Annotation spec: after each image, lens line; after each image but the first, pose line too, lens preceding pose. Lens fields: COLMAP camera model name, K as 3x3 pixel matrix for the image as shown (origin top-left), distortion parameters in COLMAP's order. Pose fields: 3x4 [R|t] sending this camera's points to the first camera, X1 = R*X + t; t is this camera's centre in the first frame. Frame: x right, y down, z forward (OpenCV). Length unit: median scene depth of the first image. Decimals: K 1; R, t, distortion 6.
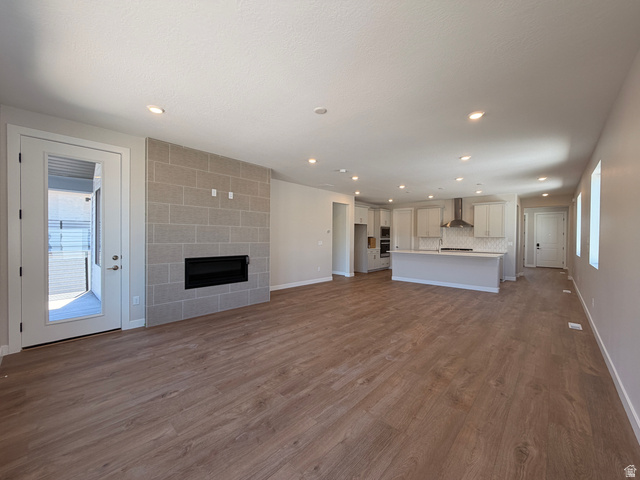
lens RADIAL K [[255.9, 0, 320.2], [0, 255.9, 240.8], [0, 0, 1]] dist [0.001514, 0.000166]
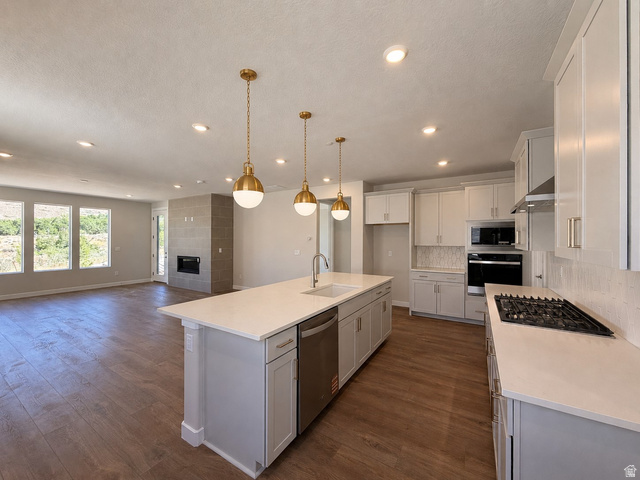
lens RADIAL K [[254.4, 0, 317.8], [0, 254.4, 238.3], [0, 0, 1]] dist [0.002229, 0.000124]
pose [[0.179400, -0.008516, -0.983739, 0.697690], [-0.012273, 0.999865, -0.010894, -0.024737], [0.983700, 0.014028, 0.179272, 0.753772]]
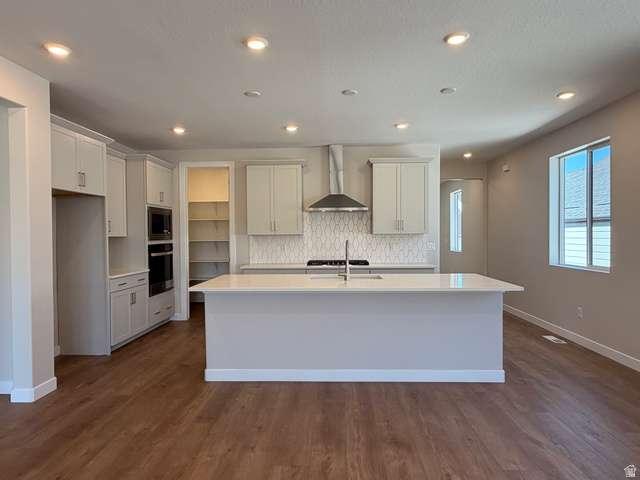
lens RADIAL K [[390.0, 0, 320.4], [0, 390.0, 240.8], [0, 0, 1]] dist [0.000325, 0.001574]
pose [[0.764256, -0.023109, 0.644498, 0.082887], [0.021597, 0.999714, 0.010235, -0.011052], [-0.644551, 0.006097, 0.764537, 0.503191]]
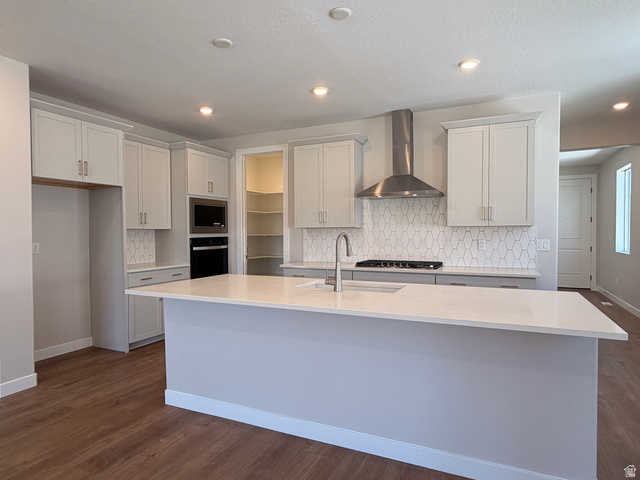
lens RADIAL K [[390.0, 0, 319.3], [0, 390.0, 241.0], [0, 0, 1]] dist [0.000325, 0.001574]
pose [[0.956428, -0.018343, 0.291392, 0.279759], [0.015222, 0.999800, 0.012977, -0.004617], [-0.291571, -0.007976, 0.956516, 0.535268]]
